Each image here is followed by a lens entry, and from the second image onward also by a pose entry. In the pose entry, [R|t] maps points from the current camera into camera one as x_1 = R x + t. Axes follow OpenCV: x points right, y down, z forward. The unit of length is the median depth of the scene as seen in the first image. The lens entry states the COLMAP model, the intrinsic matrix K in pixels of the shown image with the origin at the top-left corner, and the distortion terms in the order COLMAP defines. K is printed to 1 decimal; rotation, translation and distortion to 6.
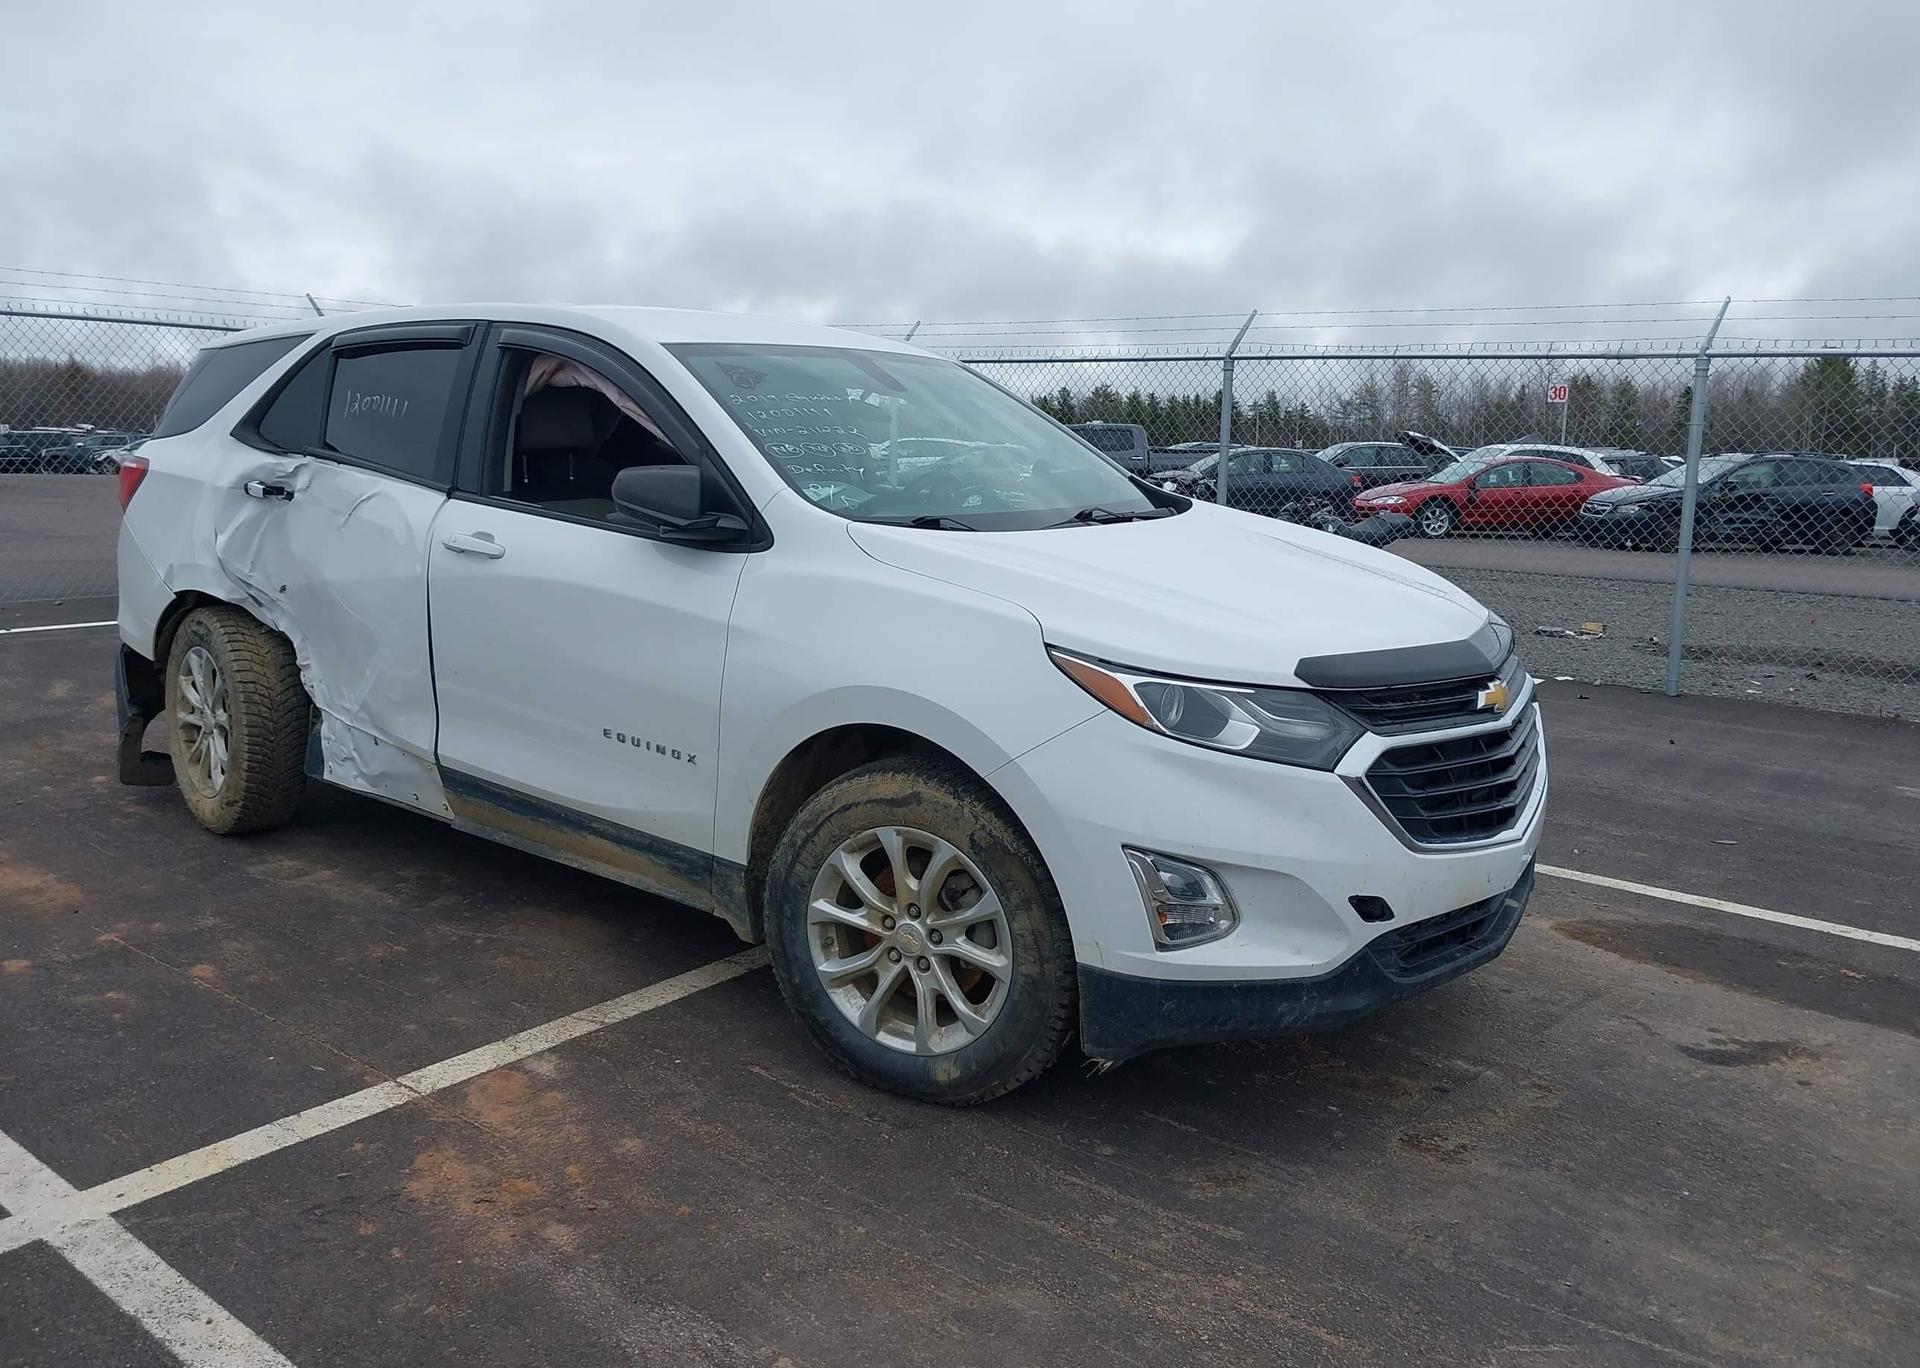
lens RADIAL K [[1504.9, 0, 960.0], [0, 1504.9, 684.0], [0, 0, 1]] dist [0.076986, -0.117156]
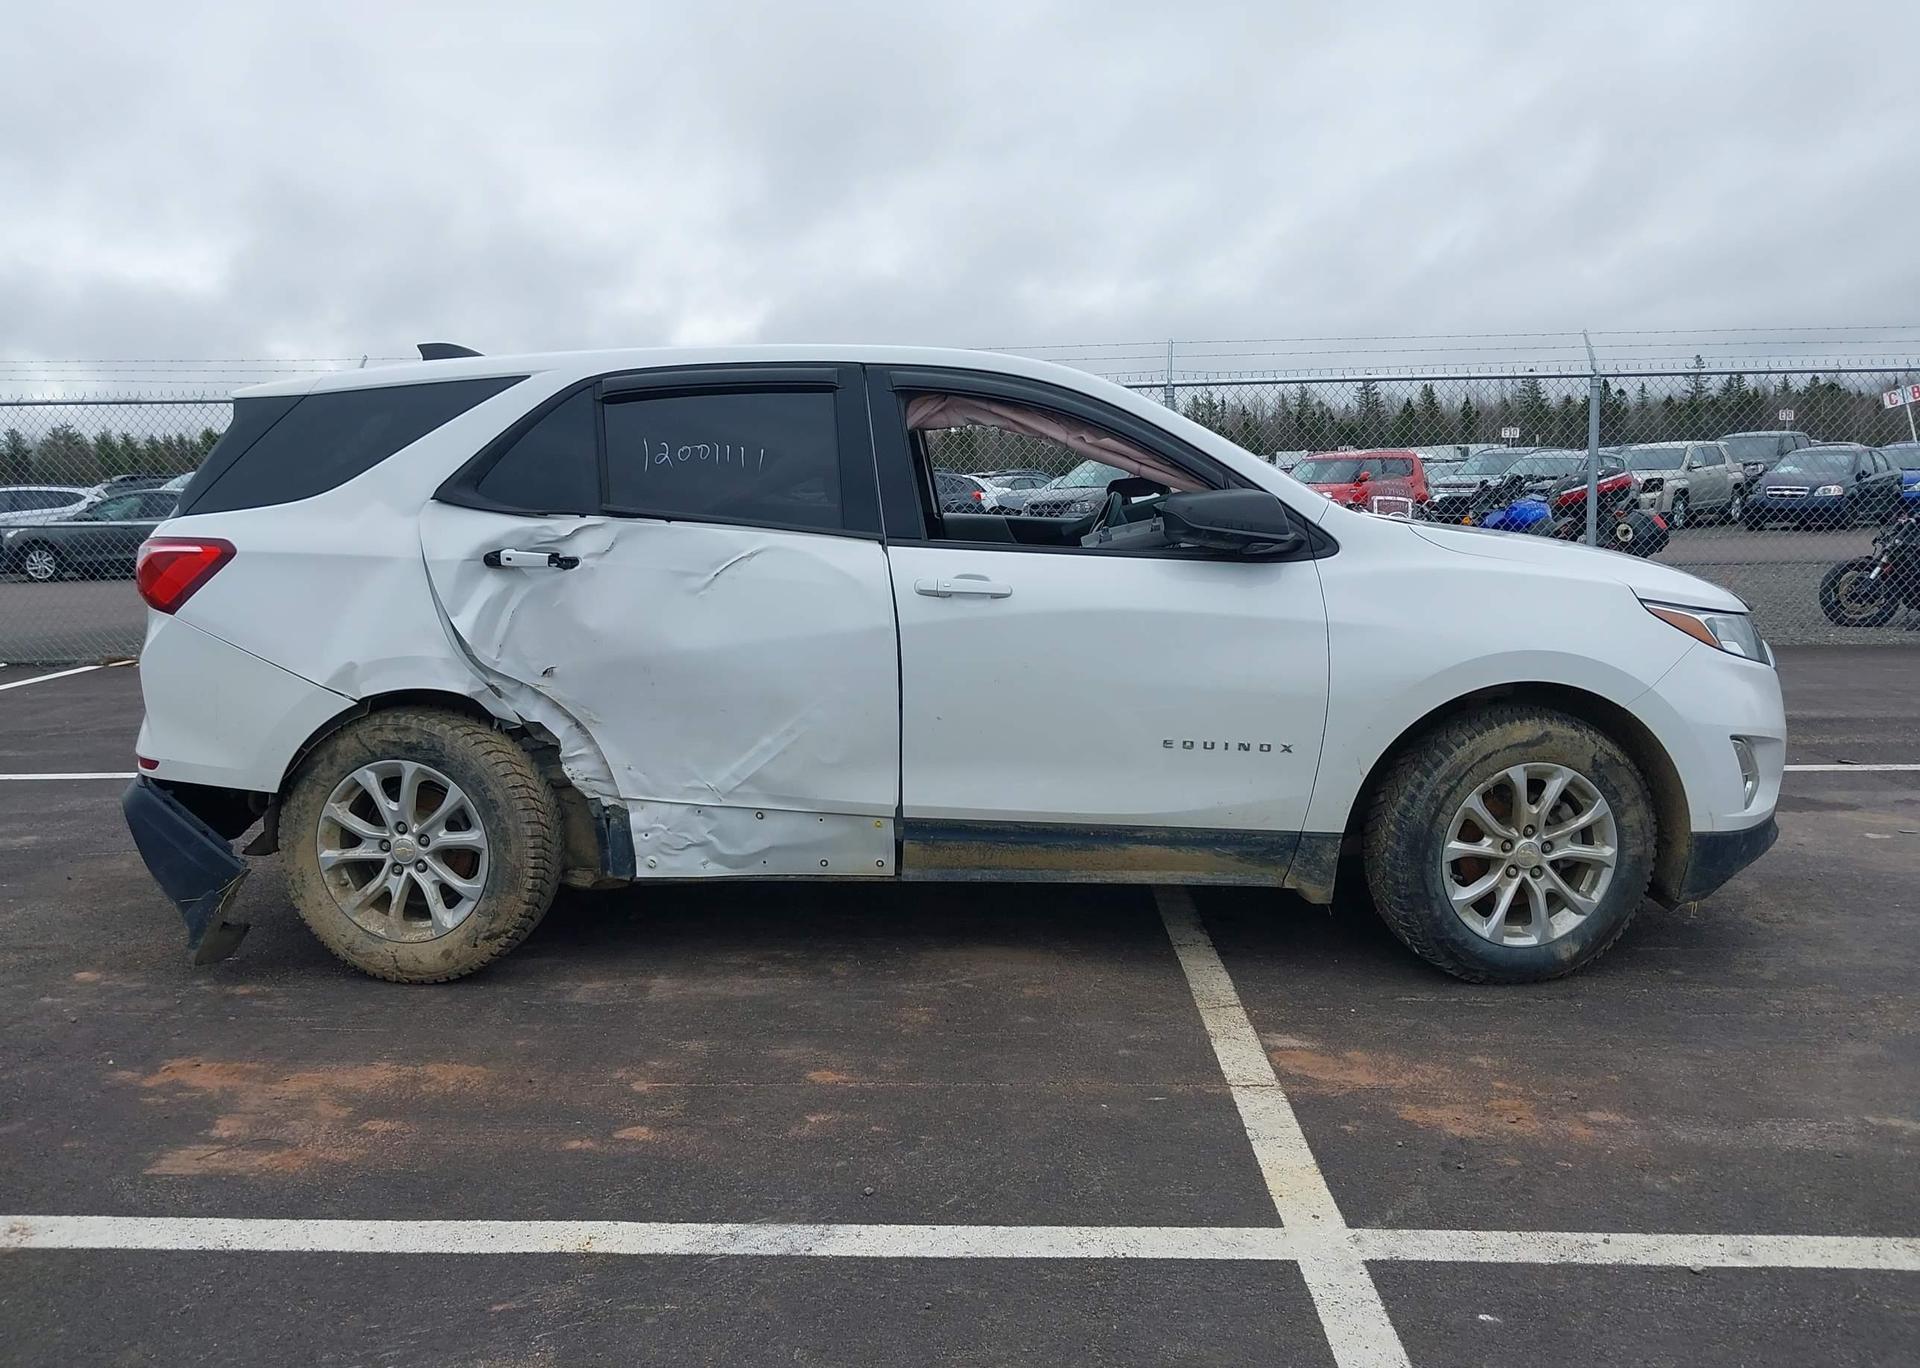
lens RADIAL K [[1504.9, 0, 960.0], [0, 1504.9, 684.0], [0, 0, 1]] dist [0.076986, -0.117156]
pose [[0.804065, -0.129052, 0.580366, -0.961277], [0.141207, 0.989679, 0.024434, -0.055963], [-0.577529, 0.062305, 0.813989, 0.214674]]
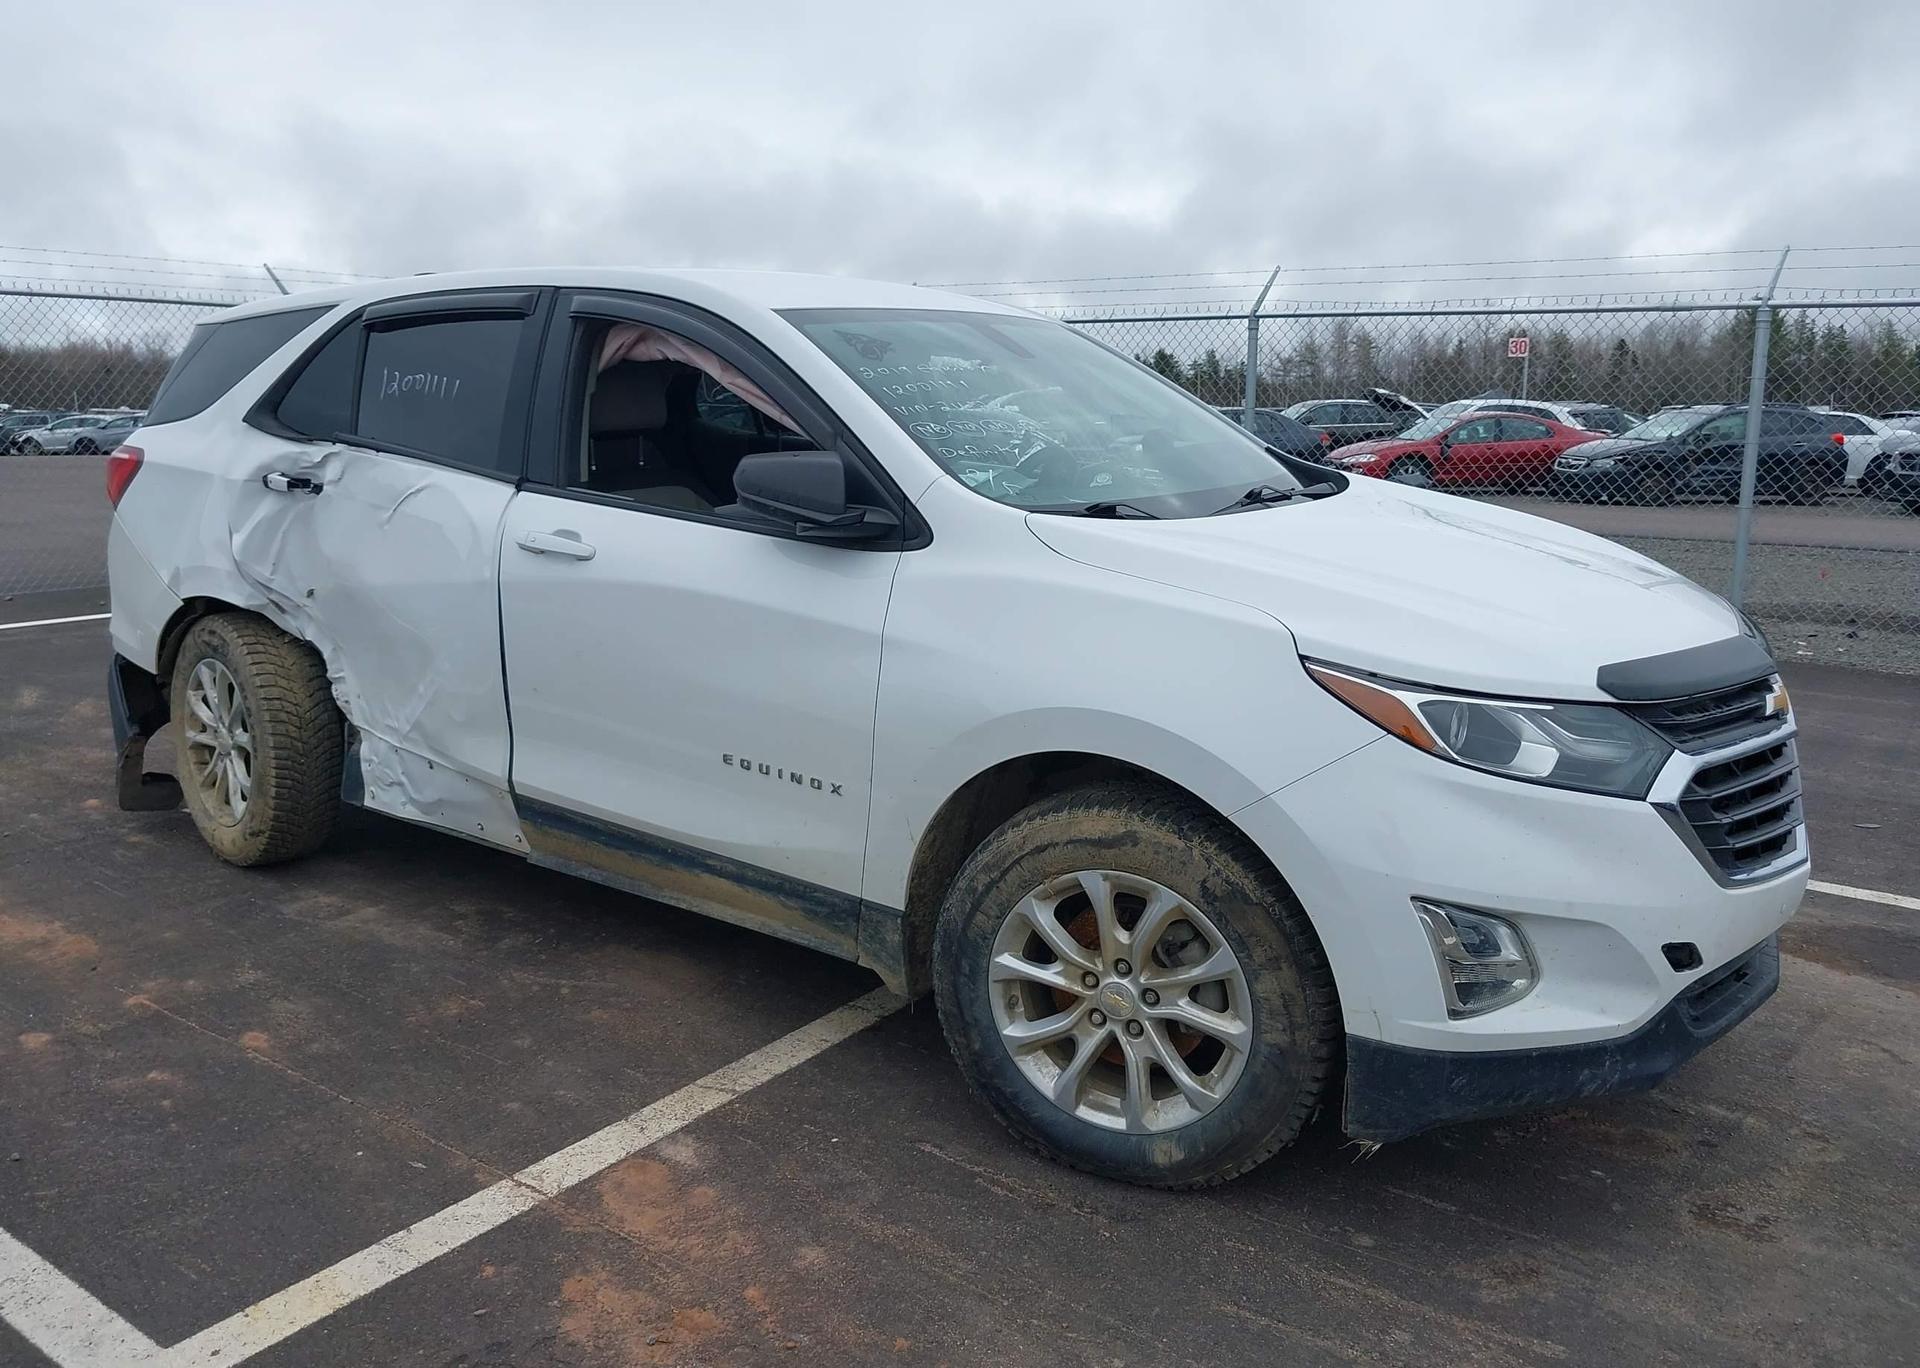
lens RADIAL K [[1484.4, 0, 949.9], [0, 1484.4, 678.8], [0, 0, 1]] dist [0.082947, -0.123415]
pose [[0.998969, -0.024399, 0.038296, -0.135877], [0.023545, 0.999467, 0.022602, -0.030105], [-0.038827, -0.021677, 0.999011, 0.137211]]
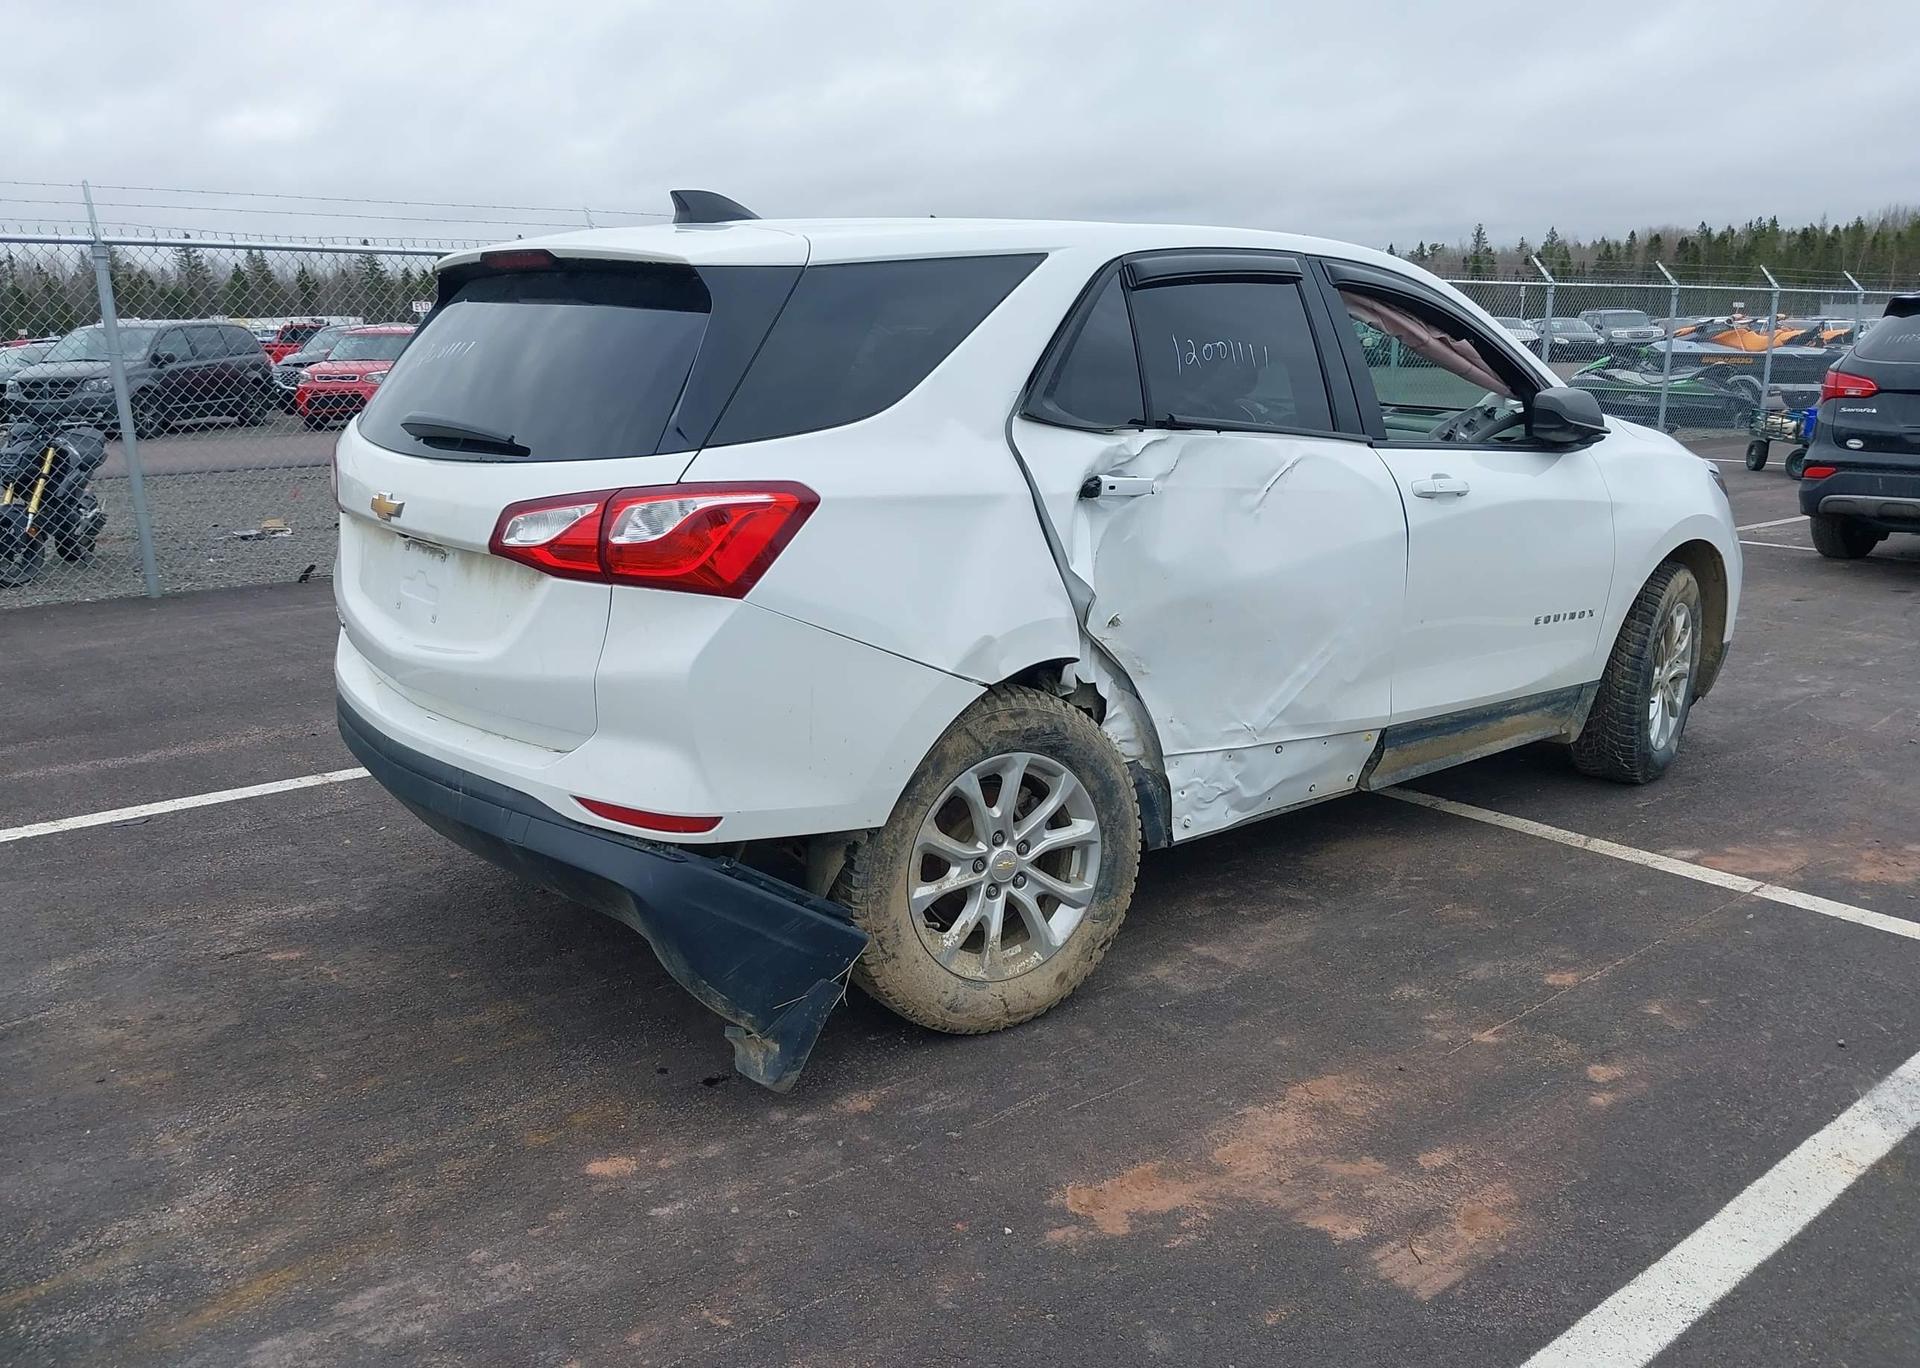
lens RADIAL K [[1484.4, 0, 949.9], [0, 1484.4, 678.8], [0, 0, 1]] dist [0.082947, -0.123415]
pose [[0.208401, -0.252178, 0.944974, -1.440371], [0.173396, 0.960409, 0.218057, -0.258397], [-0.962550, 0.118412, 0.243877, 1.154030]]
